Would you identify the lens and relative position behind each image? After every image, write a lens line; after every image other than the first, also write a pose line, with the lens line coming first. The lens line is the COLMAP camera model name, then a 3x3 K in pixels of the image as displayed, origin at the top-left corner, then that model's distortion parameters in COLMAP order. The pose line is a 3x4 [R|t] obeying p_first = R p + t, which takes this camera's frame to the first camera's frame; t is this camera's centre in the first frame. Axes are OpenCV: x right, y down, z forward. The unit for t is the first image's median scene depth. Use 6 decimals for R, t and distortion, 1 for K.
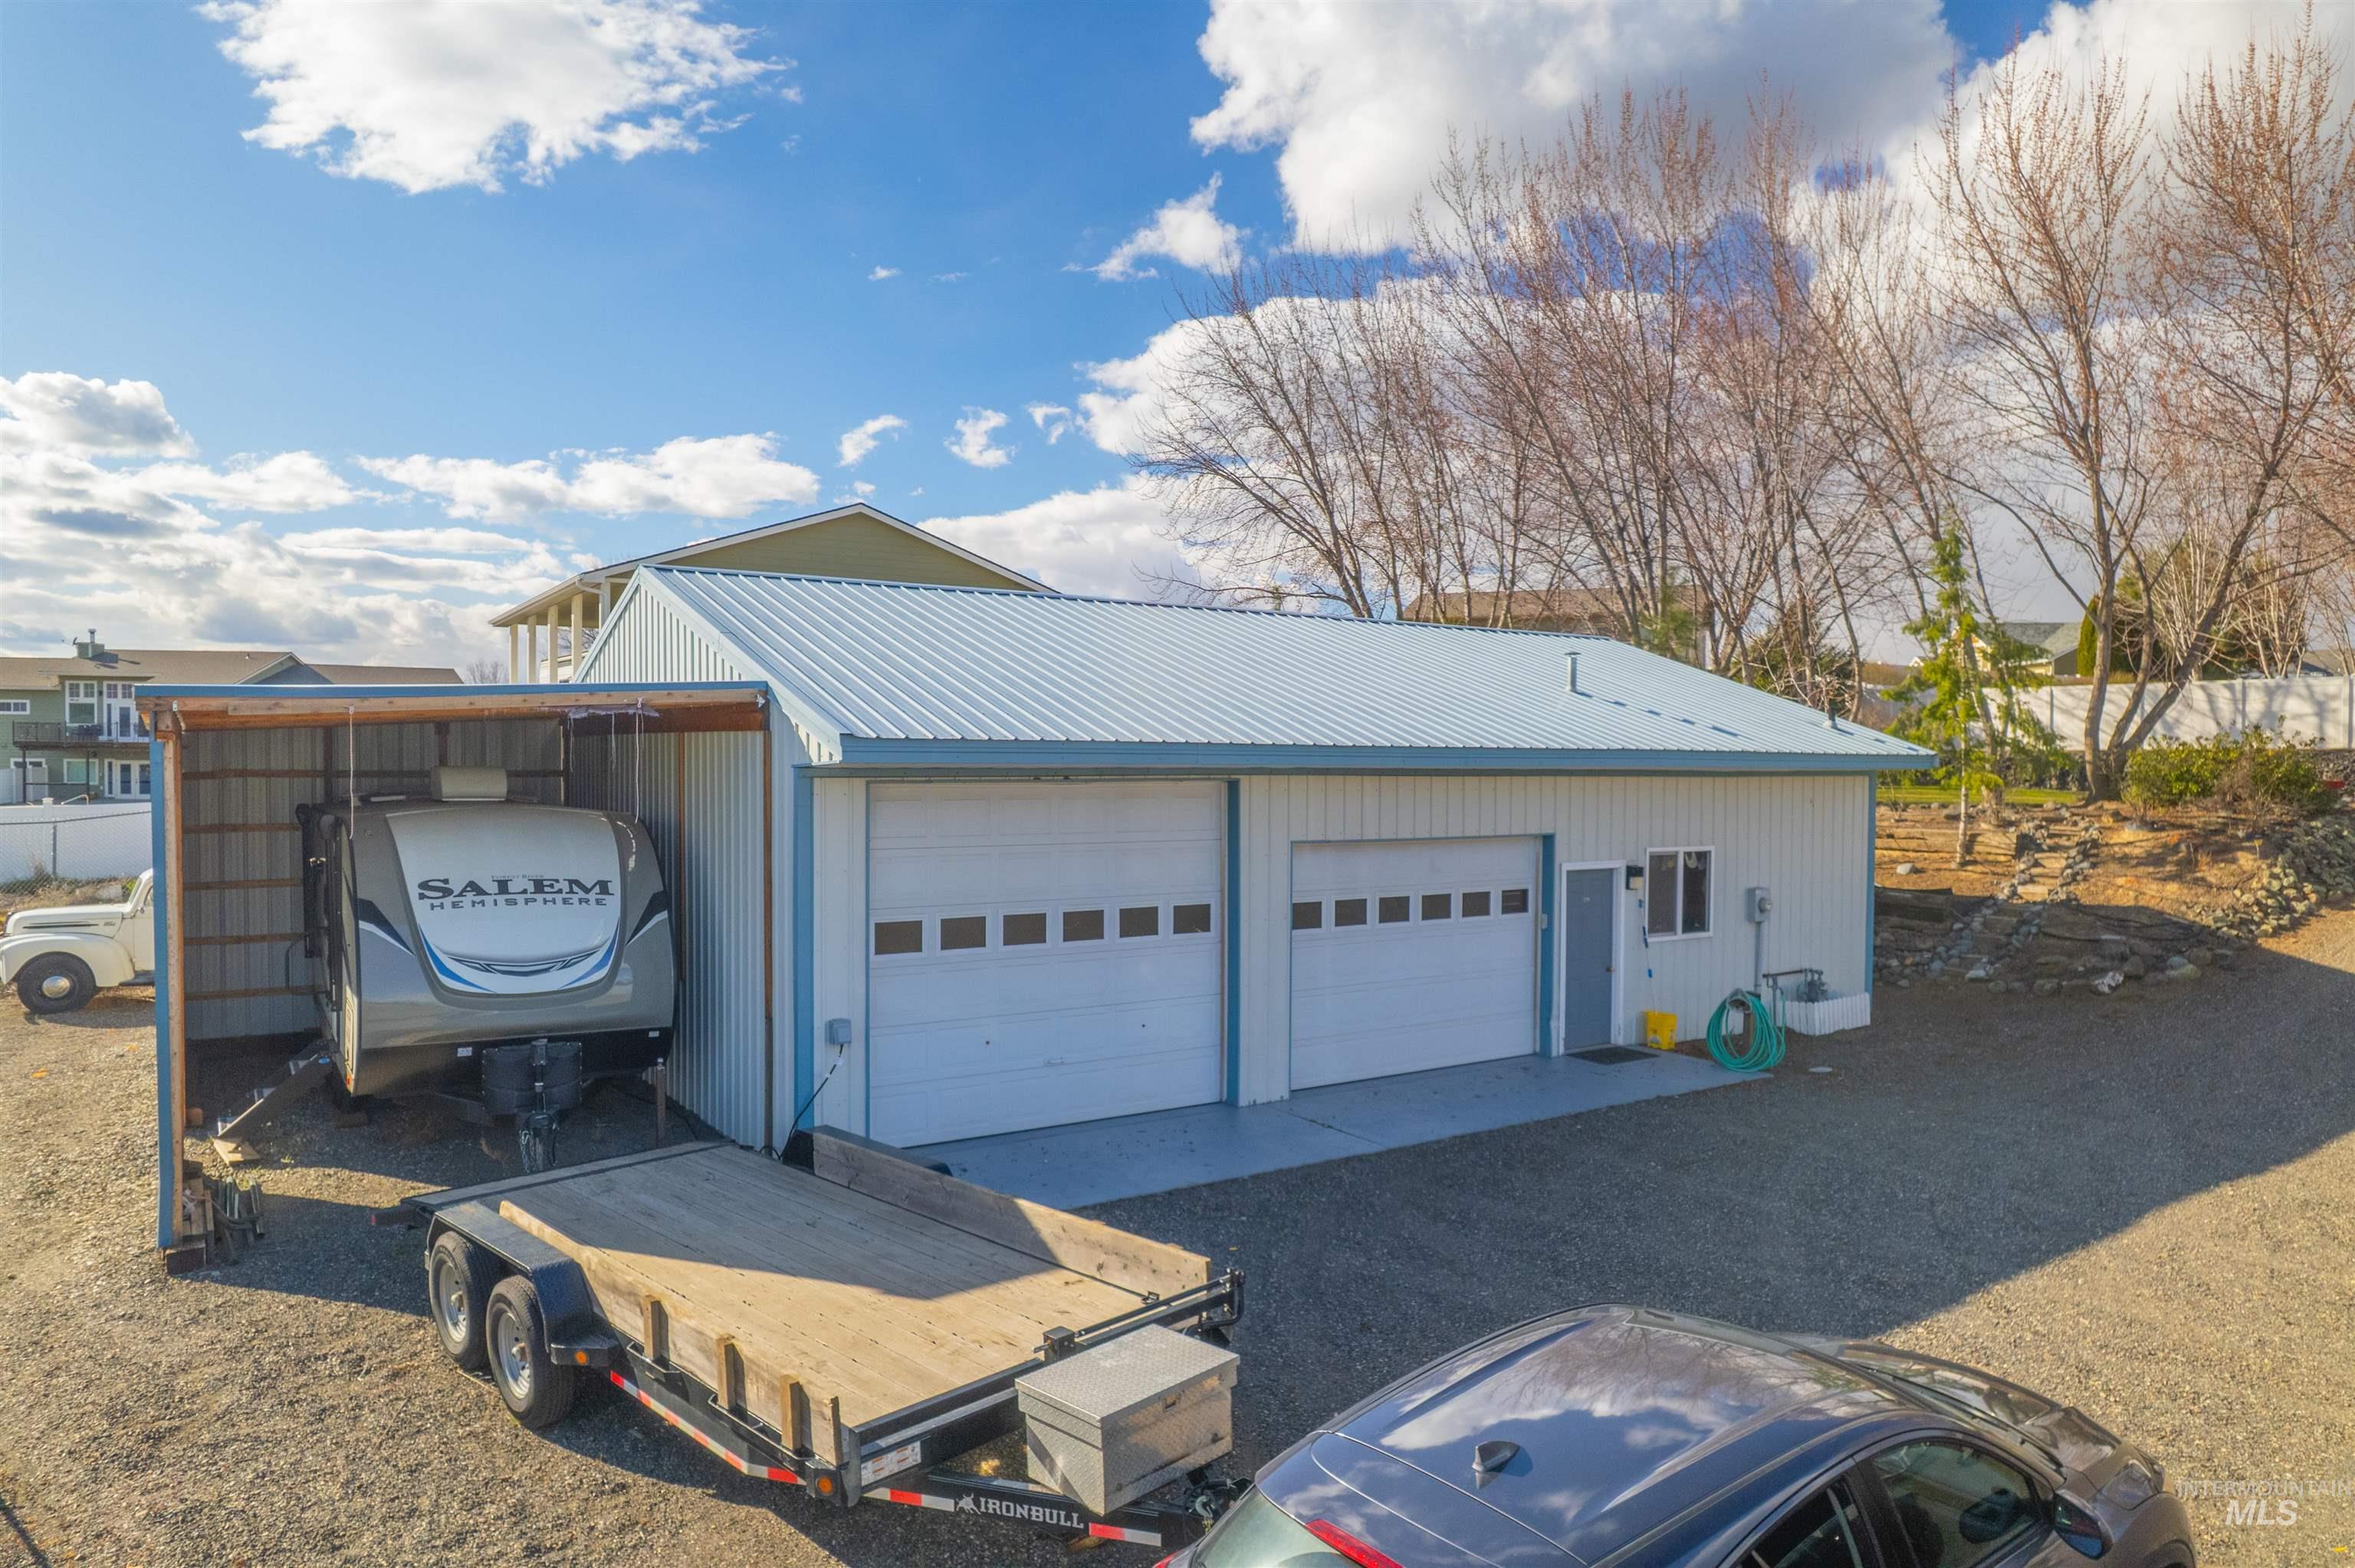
lens RADIAL K [[1506.7, 0, 1189.7], [0, 1506.7, 786.9], [0, 0, 1]] dist [-0.064981, 0.064056]
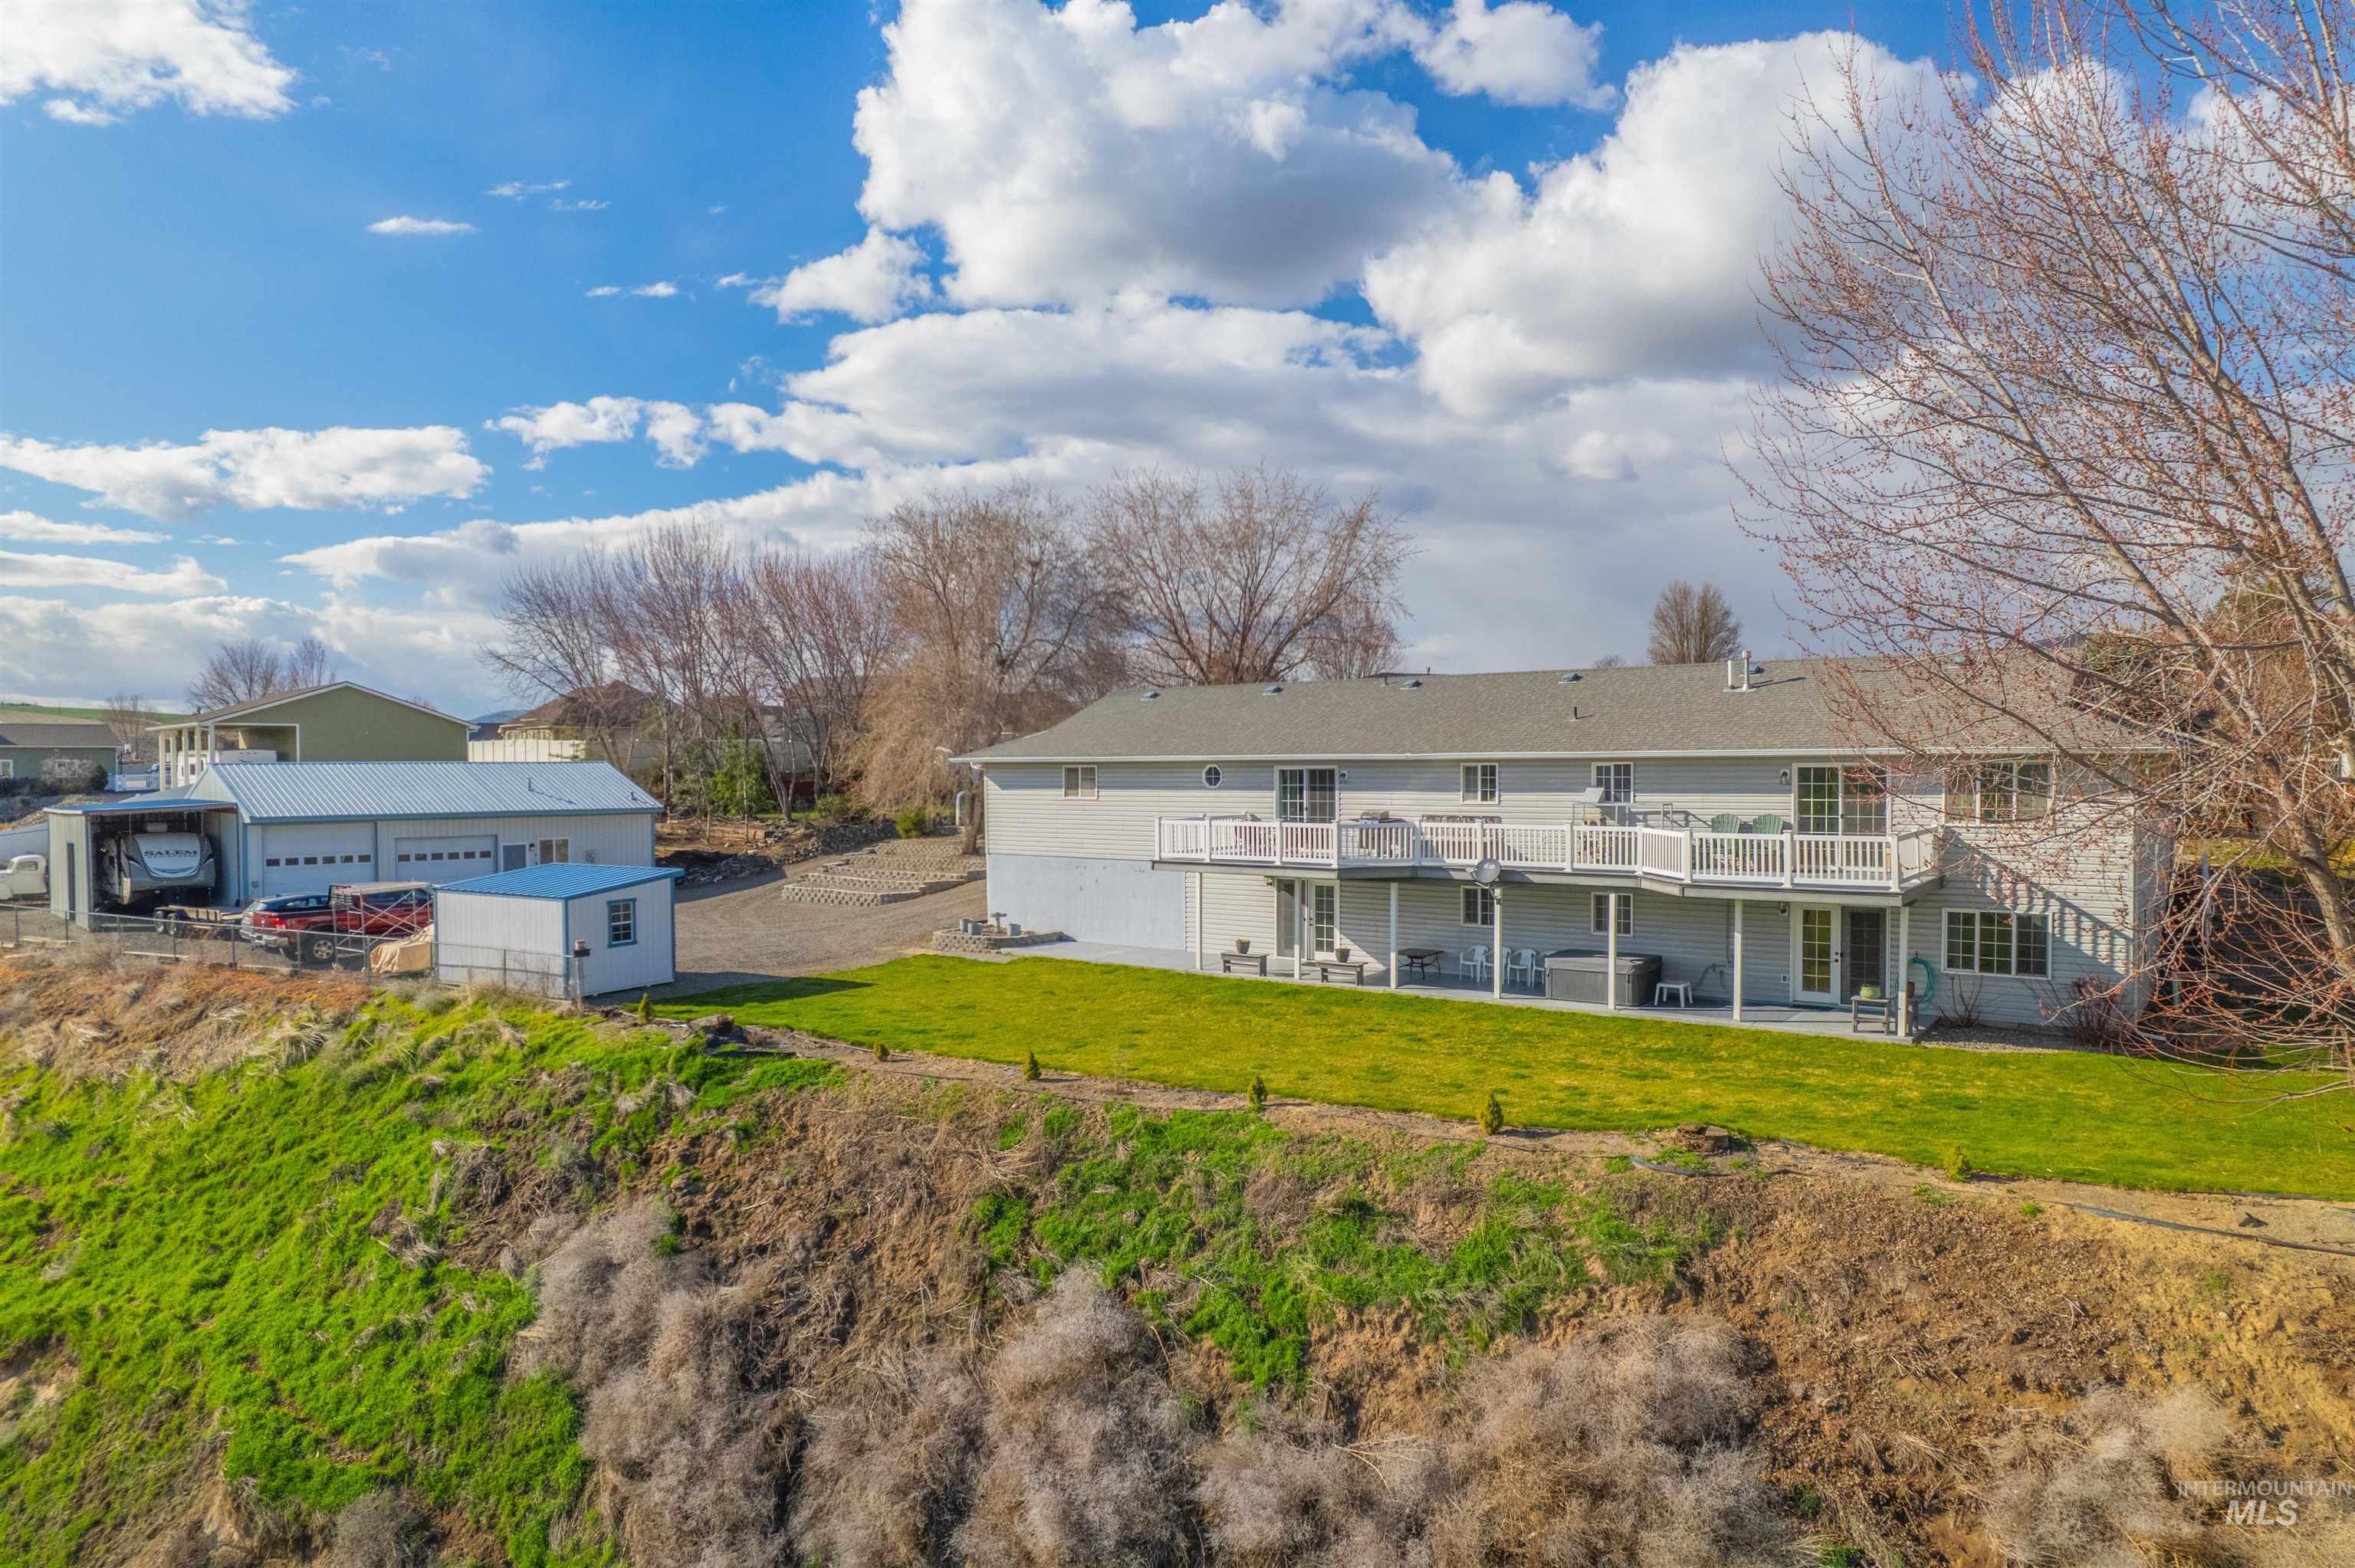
lens RADIAL K [[1506.7, 0, 1189.7], [0, 1506.7, 786.9], [0, 0, 1]] dist [-0.064981, 0.064056]
pose [[0.981613, -0.013322, 0.190418, 1.478286], [0.013449, 0.999909, 0.000625, -0.077288], [-0.190409, 0.001948, 0.981703, -3.432105]]
